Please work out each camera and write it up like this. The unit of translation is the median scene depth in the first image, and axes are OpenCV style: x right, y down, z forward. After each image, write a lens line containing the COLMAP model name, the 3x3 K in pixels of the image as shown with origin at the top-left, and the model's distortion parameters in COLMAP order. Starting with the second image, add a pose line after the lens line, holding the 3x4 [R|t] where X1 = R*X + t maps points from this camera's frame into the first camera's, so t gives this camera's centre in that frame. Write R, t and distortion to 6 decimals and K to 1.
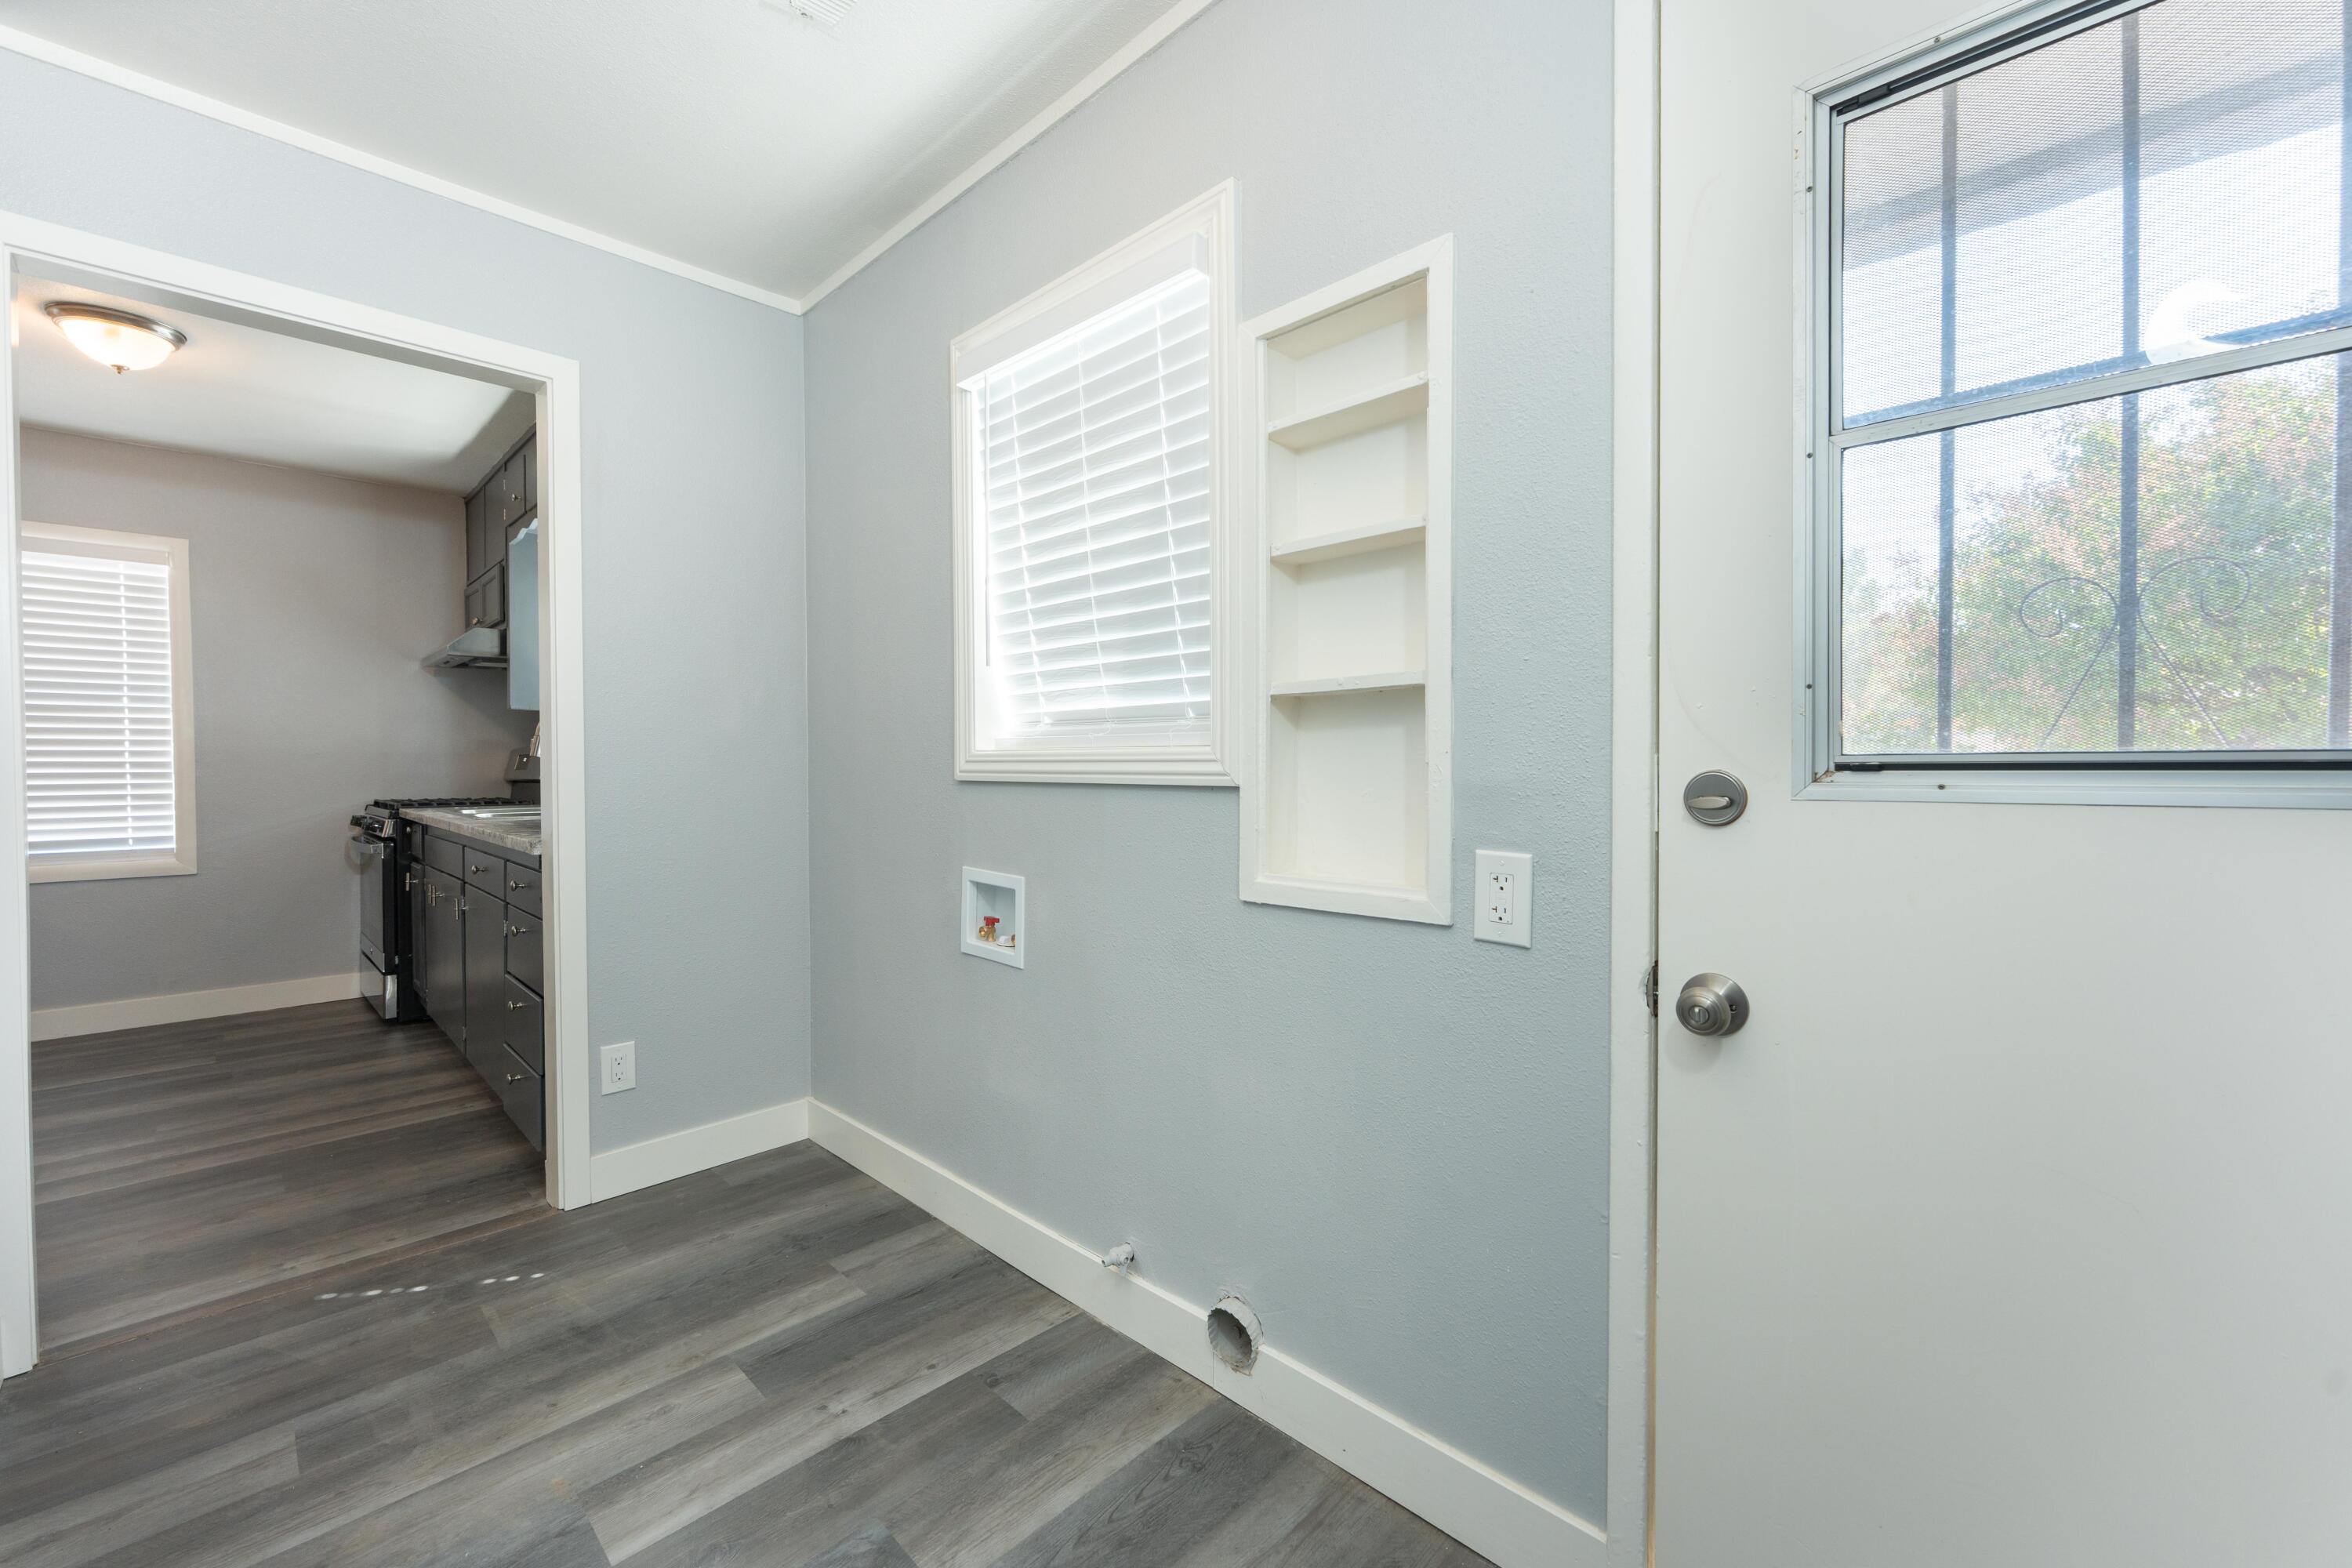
lens RADIAL K [[924.1, 0, 1170.1], [0, 924.1, 781.7], [0, 0, 1]] dist [-0.002959, -0.000375]
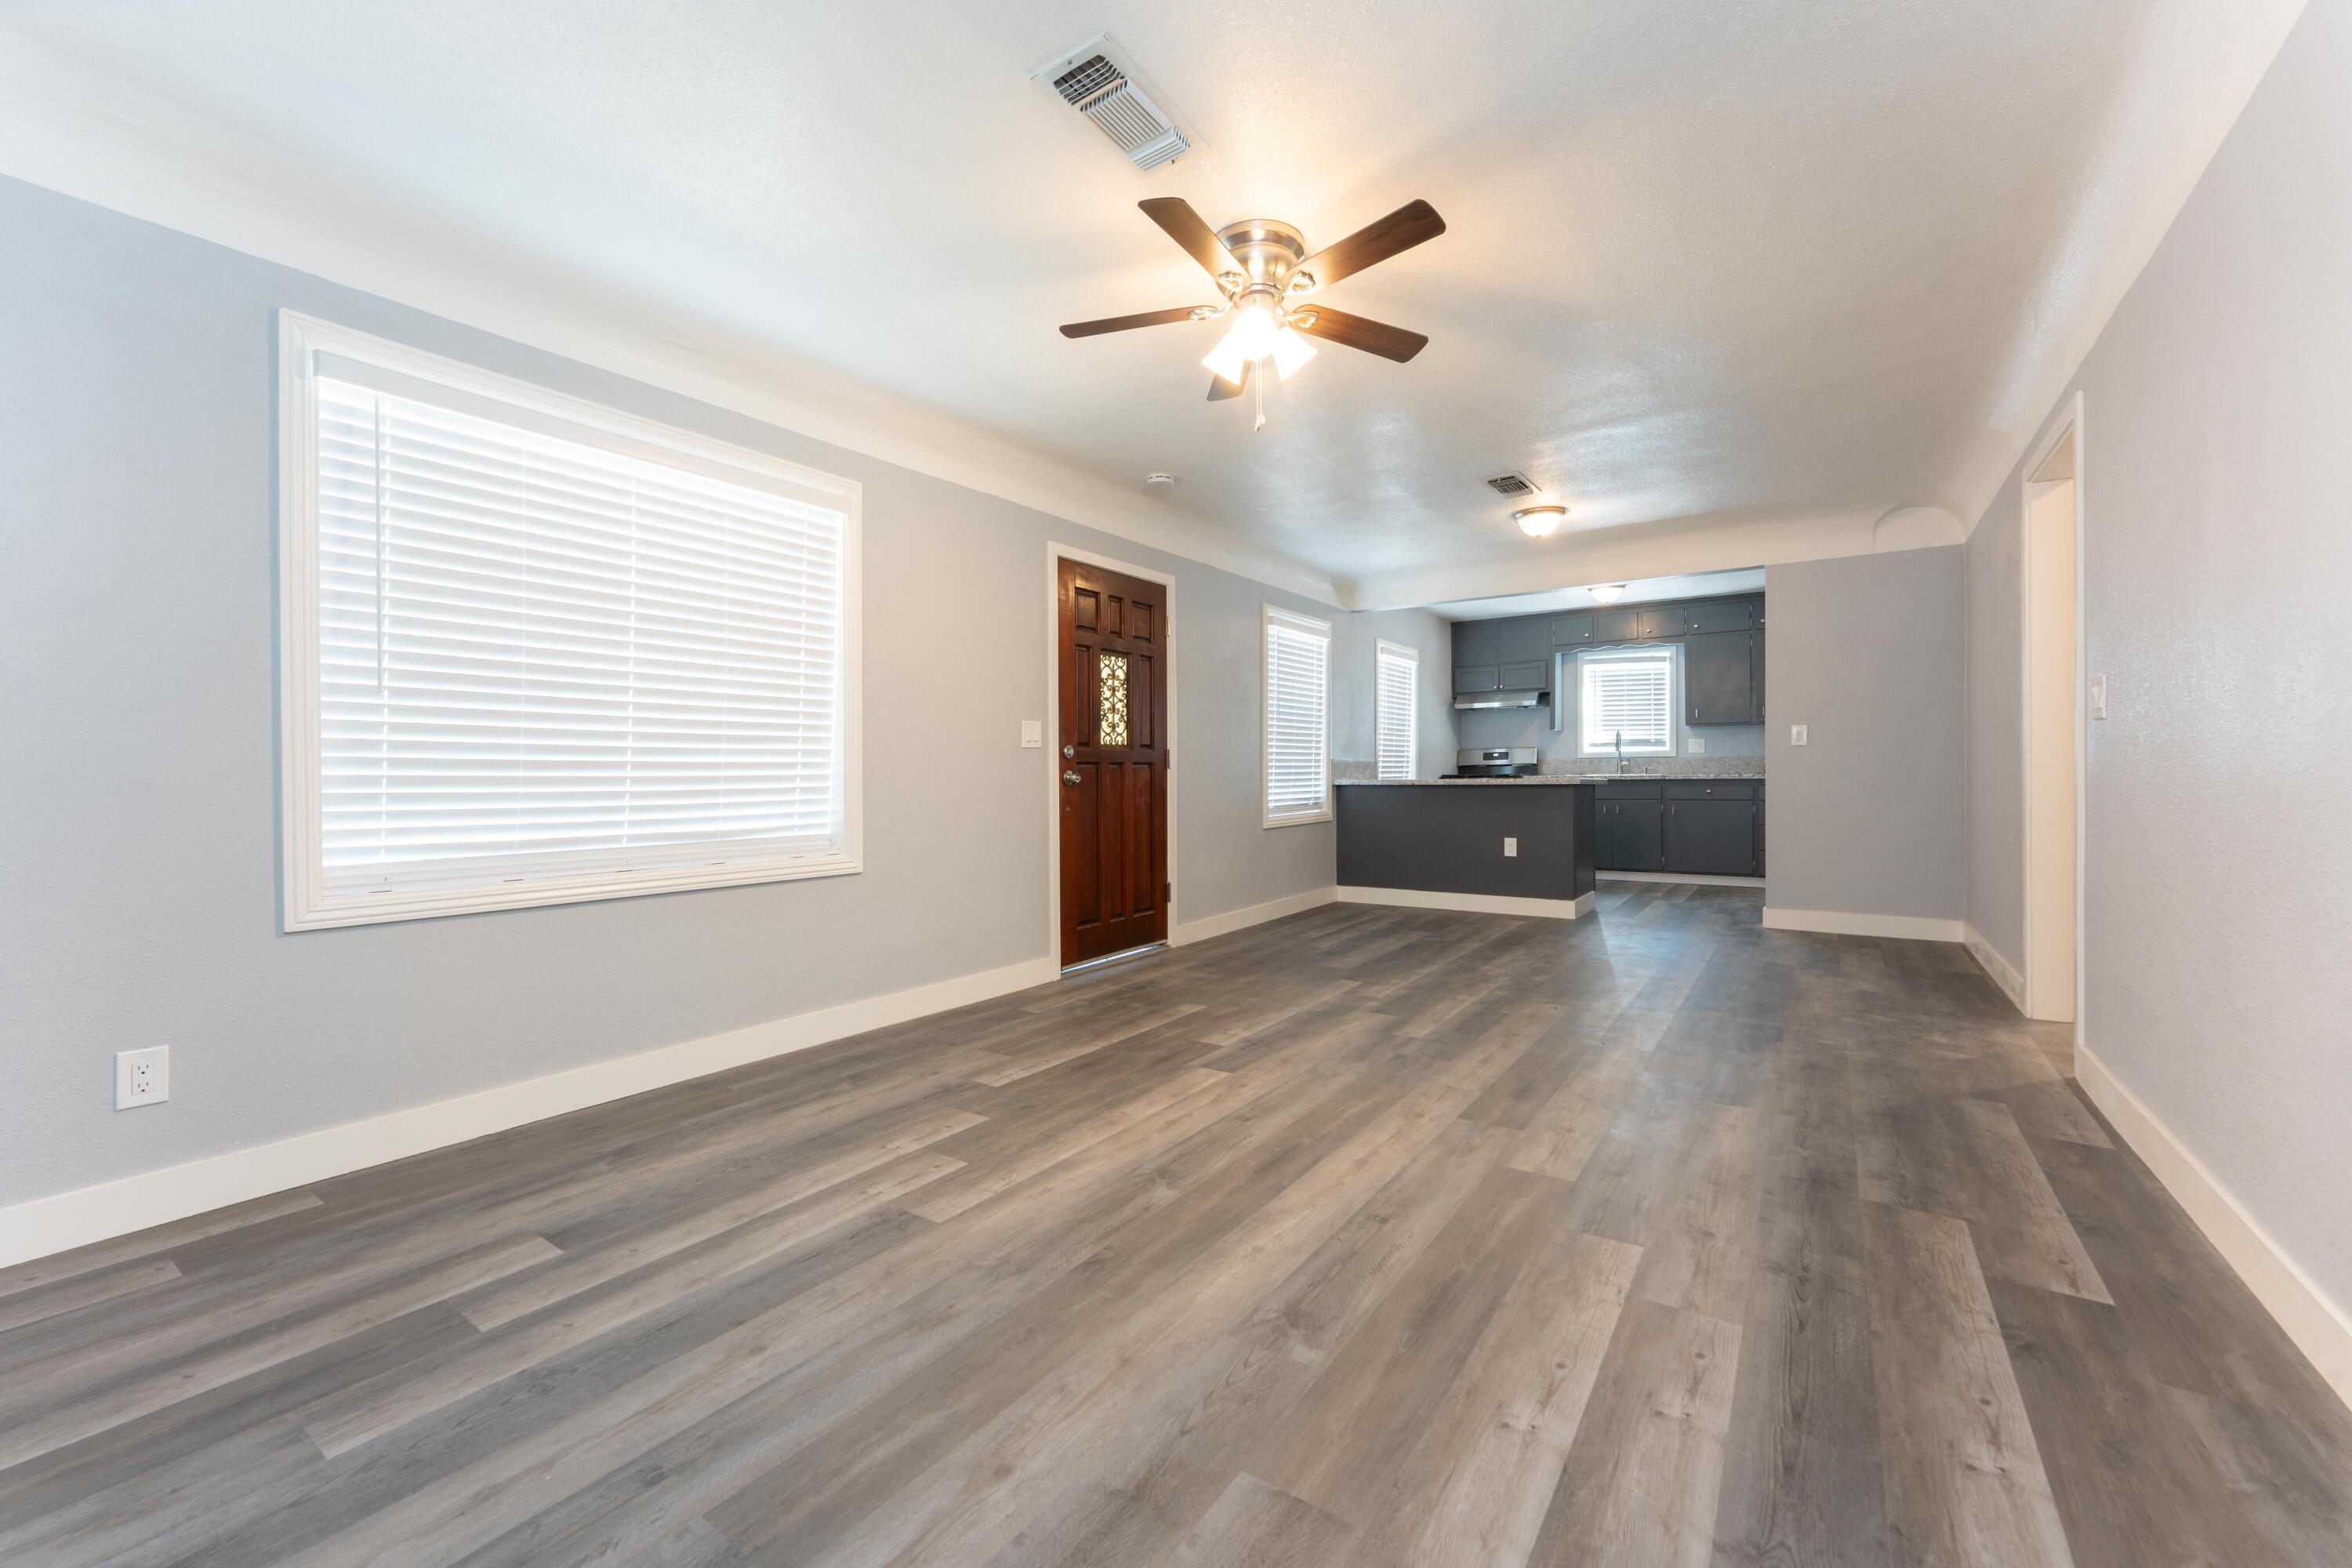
lens RADIAL K [[924.1, 0, 1170.1], [0, 924.1, 781.7], [0, 0, 1]] dist [-0.002959, -0.000375]
pose [[0.989347, -0.010982, 0.145159, -4.042709], [0.014184, 0.999678, -0.021036, 0.154601], [-0.144881, 0.022871, 0.989185, -2.079953]]
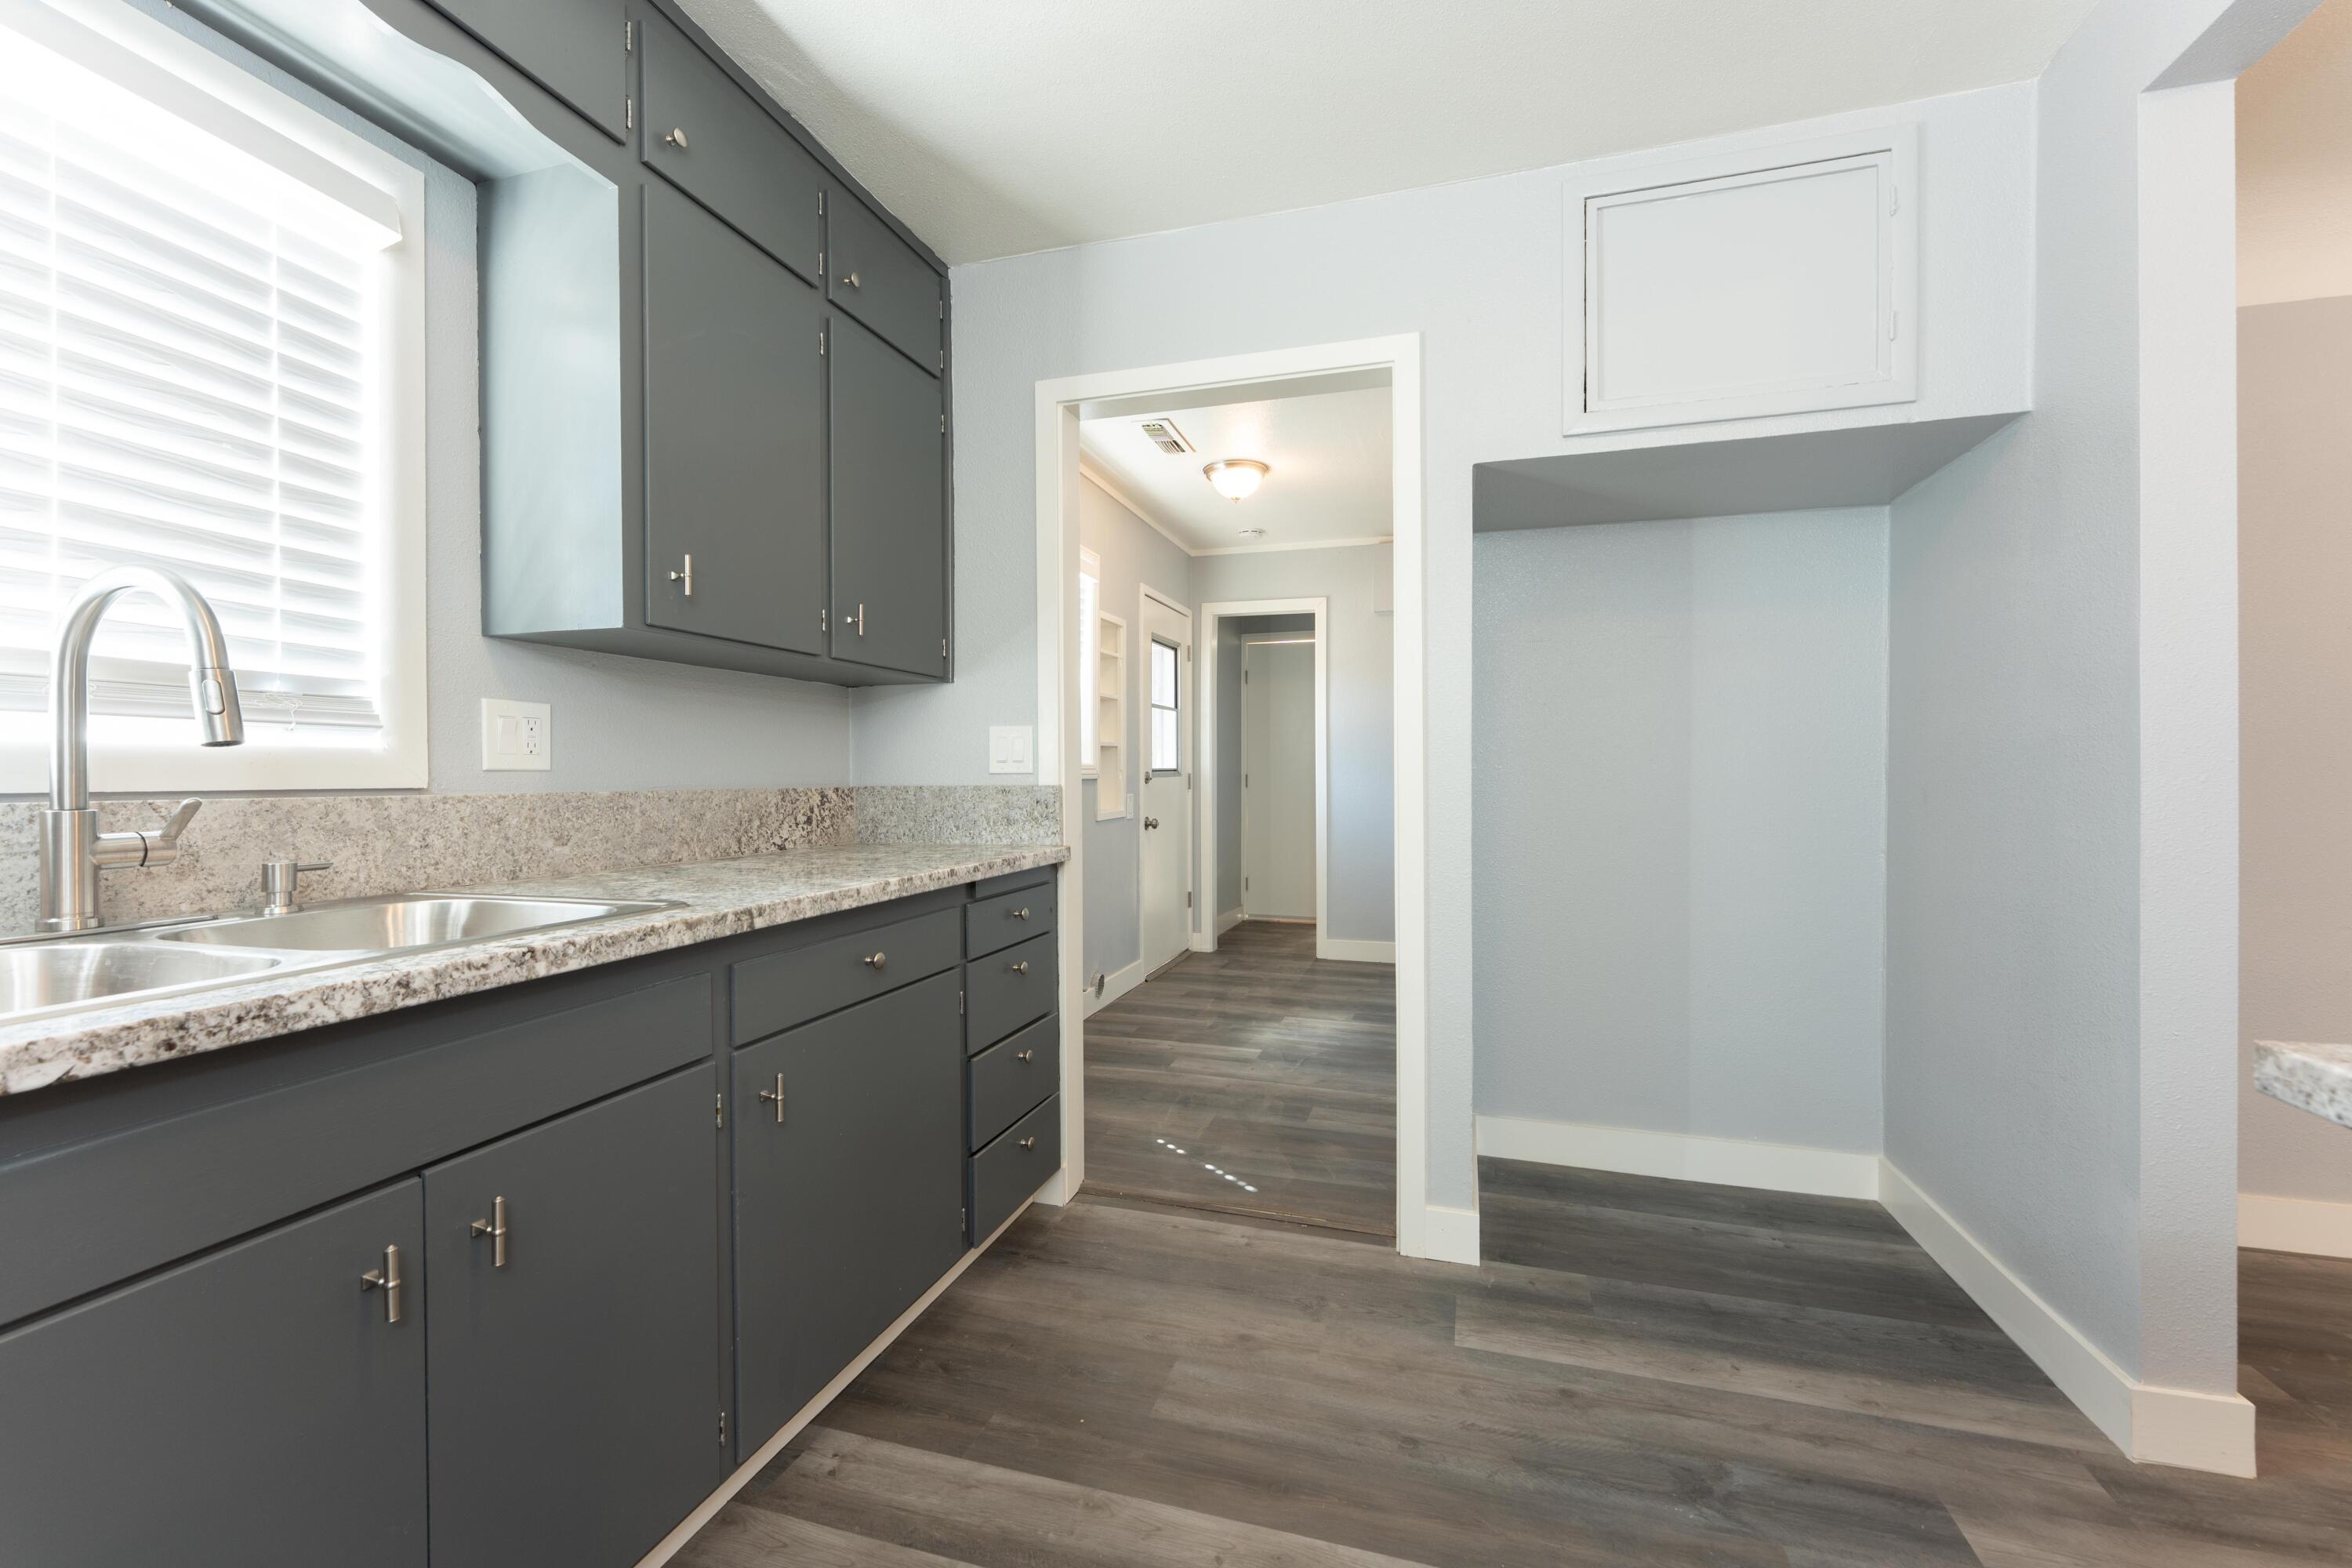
lens RADIAL K [[954.1, 0, 1191.1], [0, 954.1, 781.6], [0, 0, 1]] dist [-0.001454, -0.000105]
pose [[-0.461835, -0.007341, 0.886935, -2.066006], [0.023170, 0.999525, 0.020337, -0.029309], [-0.886663, 0.029942, -0.461445, 1.678609]]
